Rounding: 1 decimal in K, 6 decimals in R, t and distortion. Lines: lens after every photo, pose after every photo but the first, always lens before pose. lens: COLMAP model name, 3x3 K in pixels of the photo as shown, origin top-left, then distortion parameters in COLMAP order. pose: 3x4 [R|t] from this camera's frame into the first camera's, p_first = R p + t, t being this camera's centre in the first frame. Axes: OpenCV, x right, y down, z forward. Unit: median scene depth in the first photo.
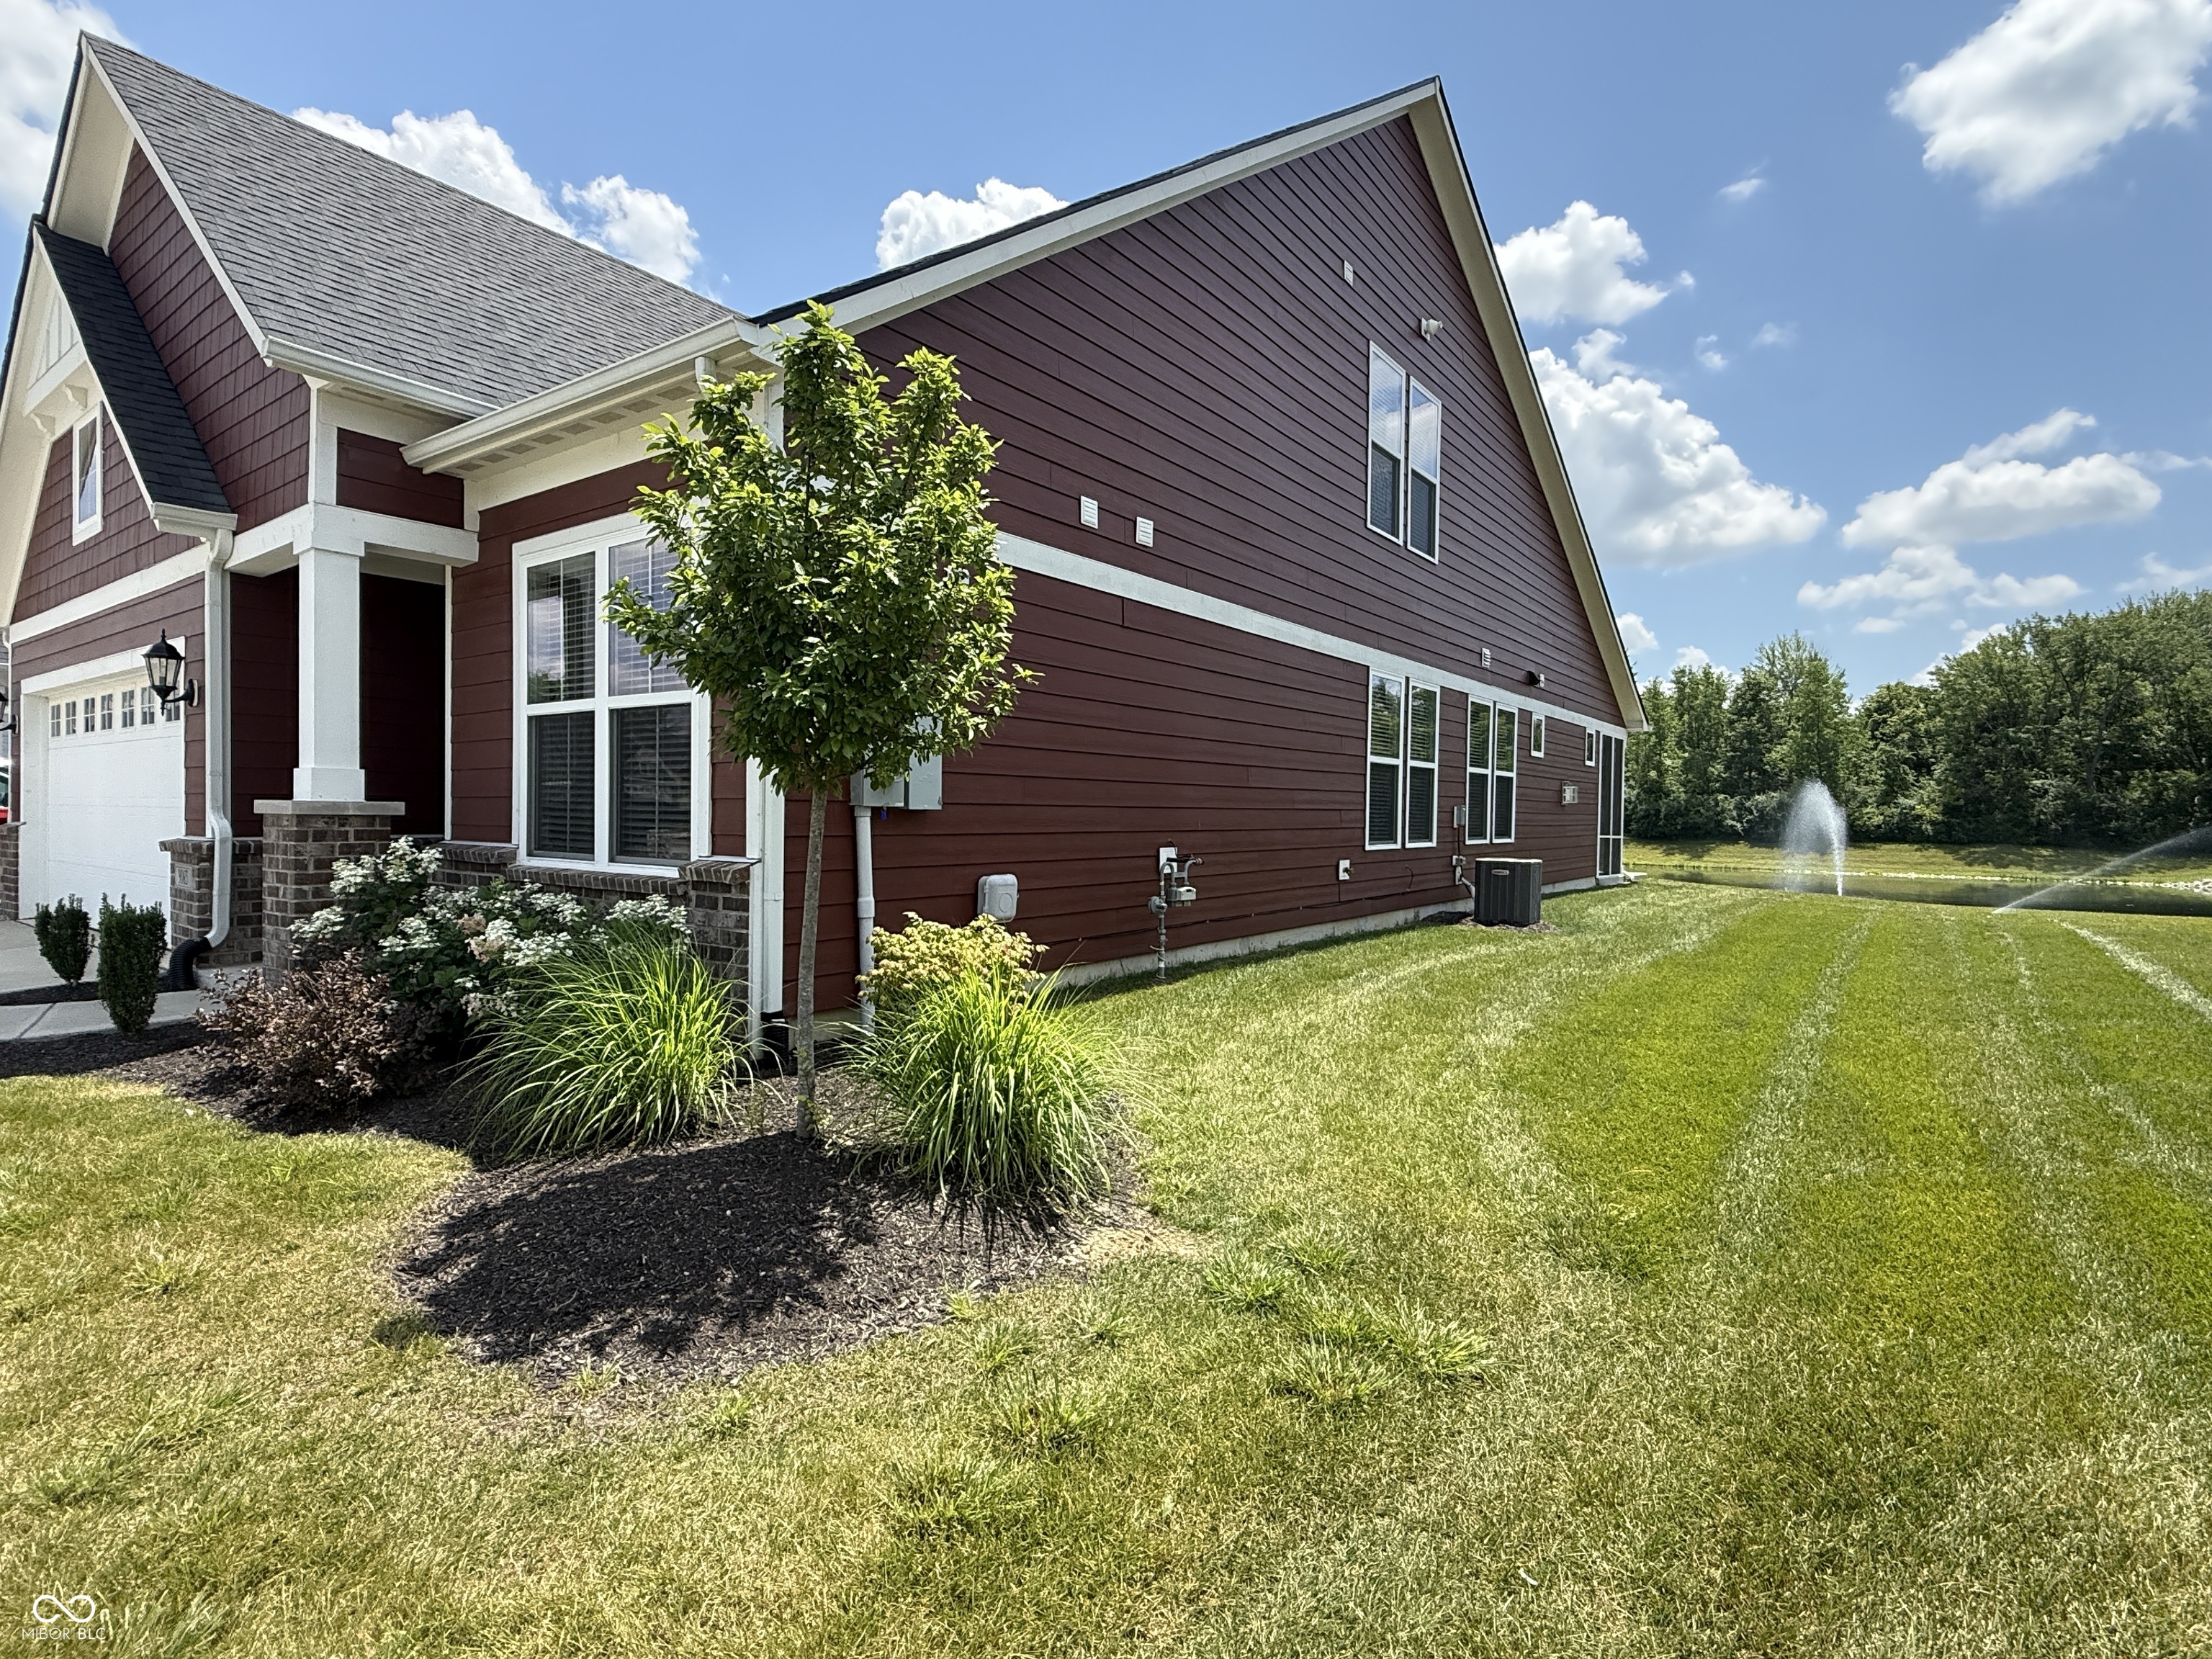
lens RADIAL K [[1097.8, 0, 1113.8], [0, 1097.8, 832.8], [0, 0, 1]] dist [-0.006011, -0.000434]
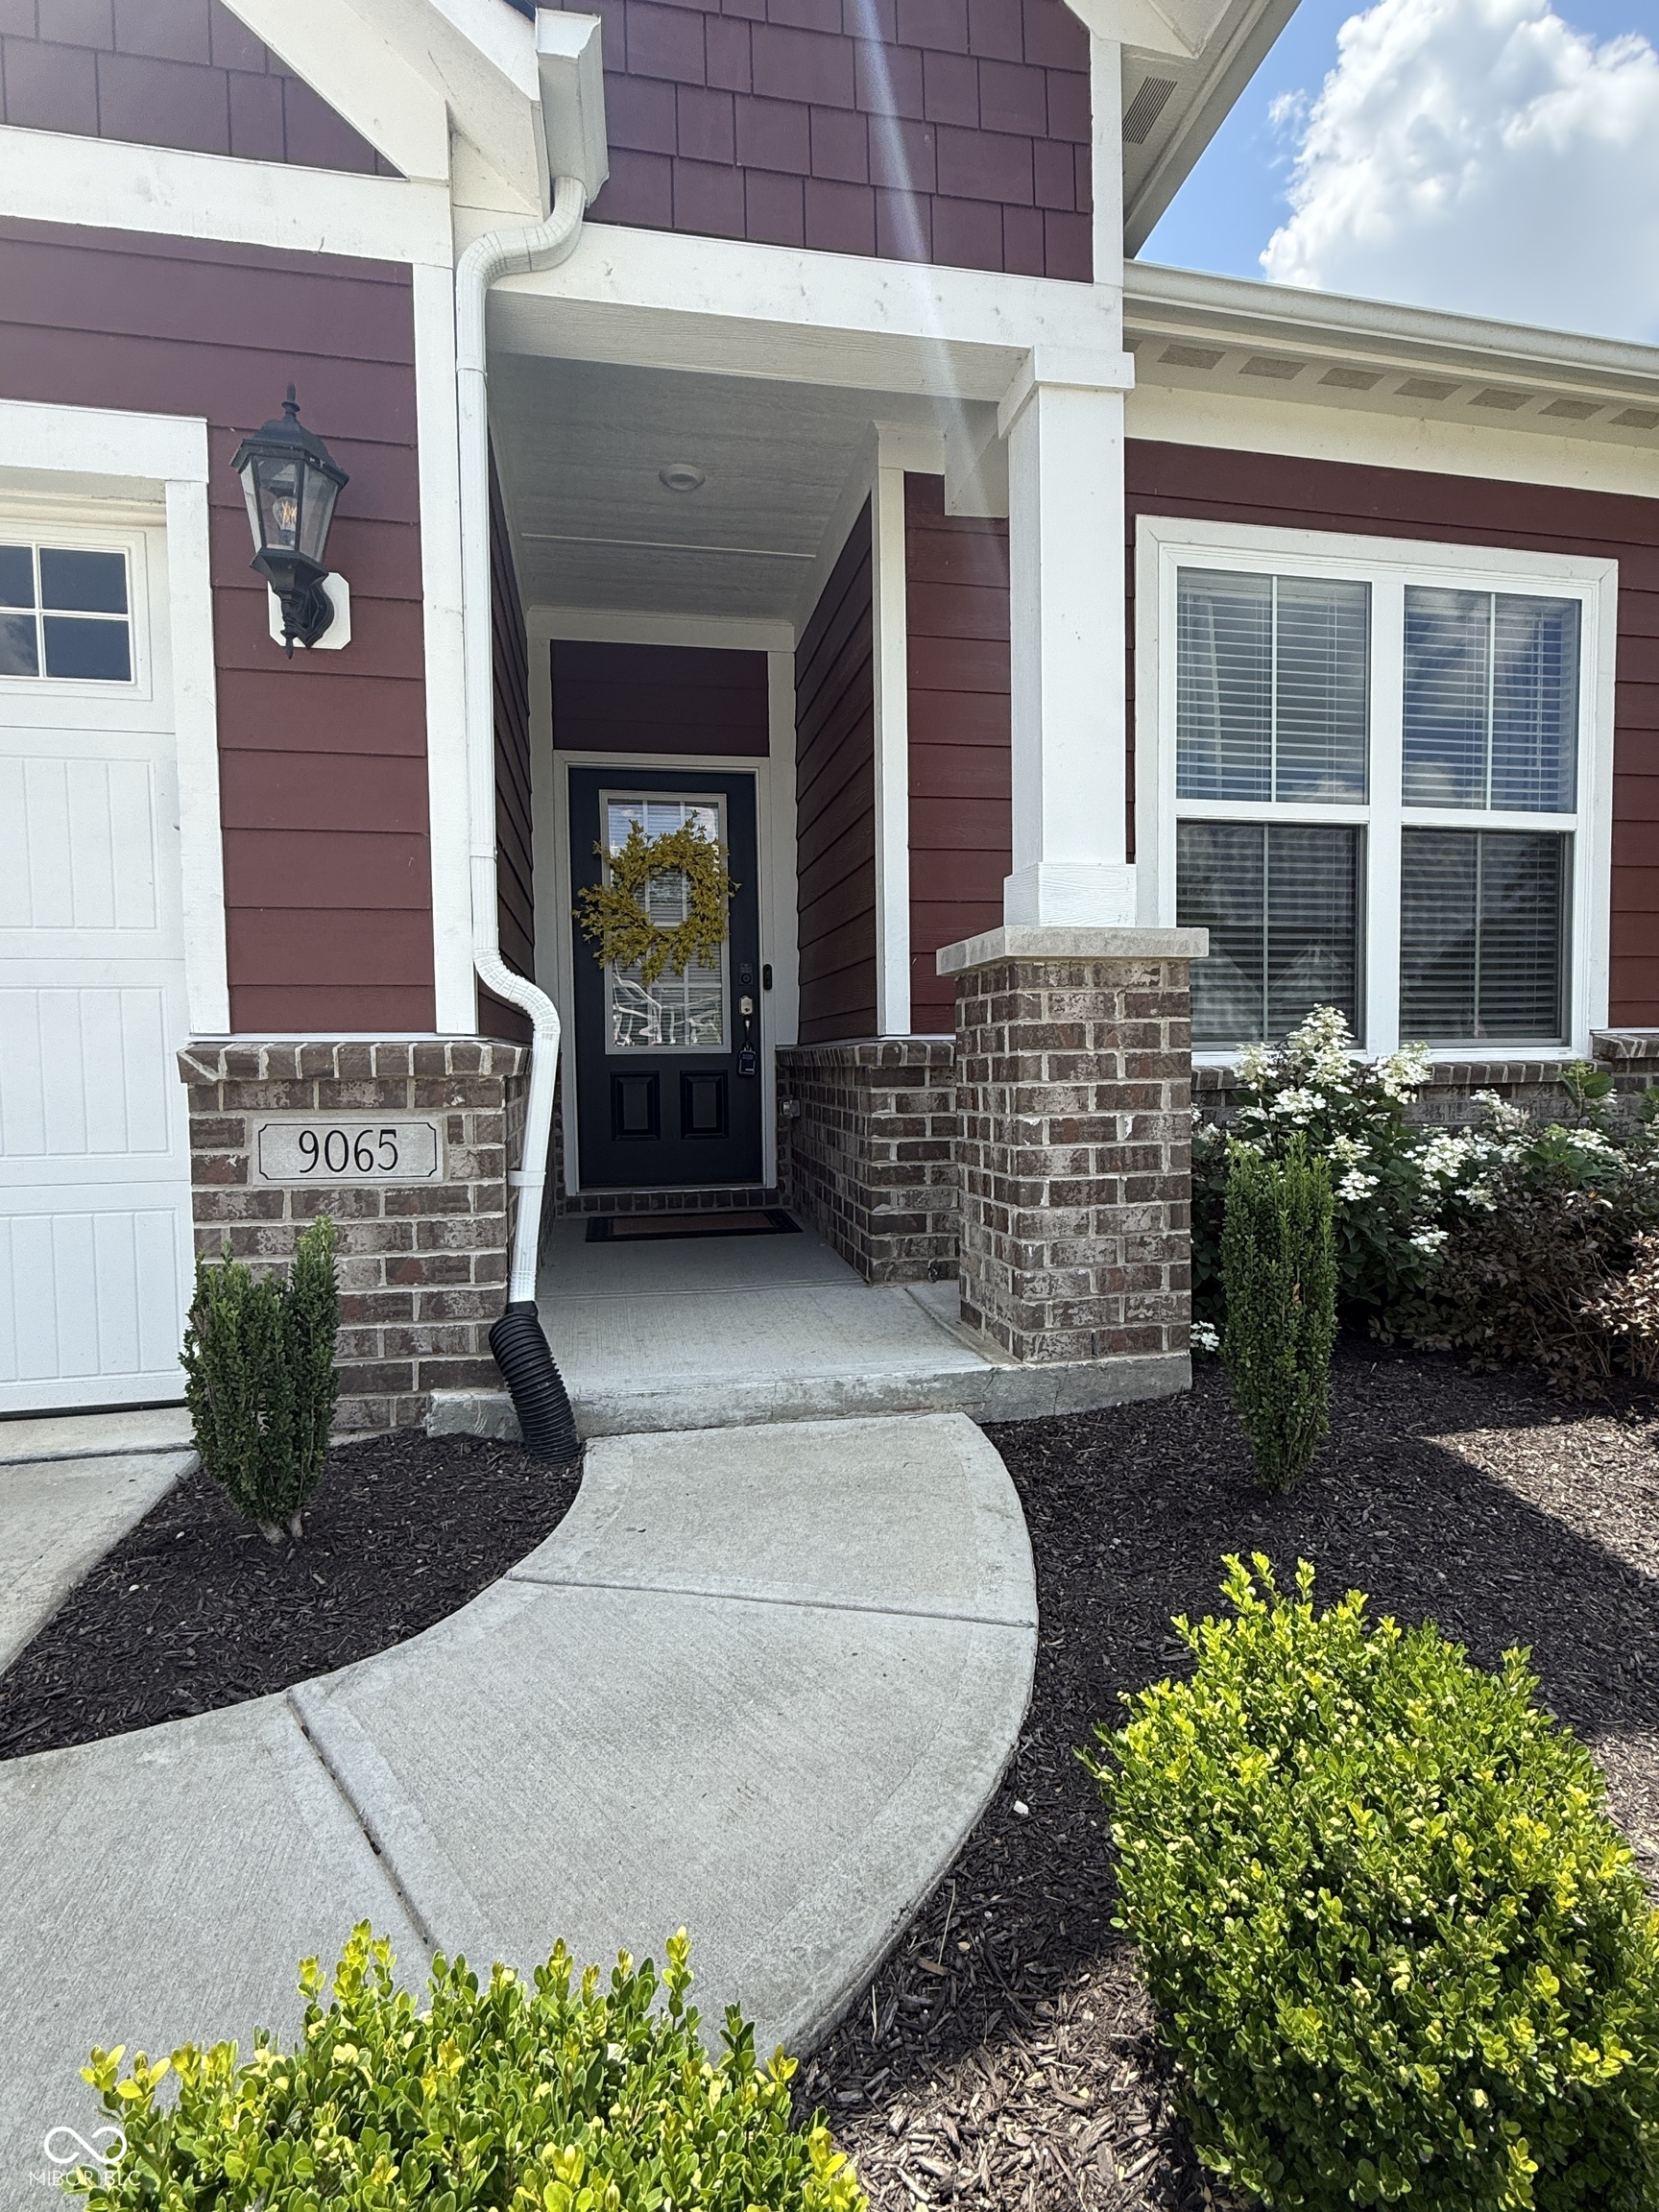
lens RADIAL K [[1097.8, 0, 828.6], [0, 1097.8, 1109.6], [0, 0, 1]] dist [-0.006011, -0.000434]
pose [[0.679192, -0.056436, 0.731788, -0.086533], [0.033996, 0.998388, 0.045443, 0.001521], [-0.733173, -0.005987, 0.680016, 0.056848]]
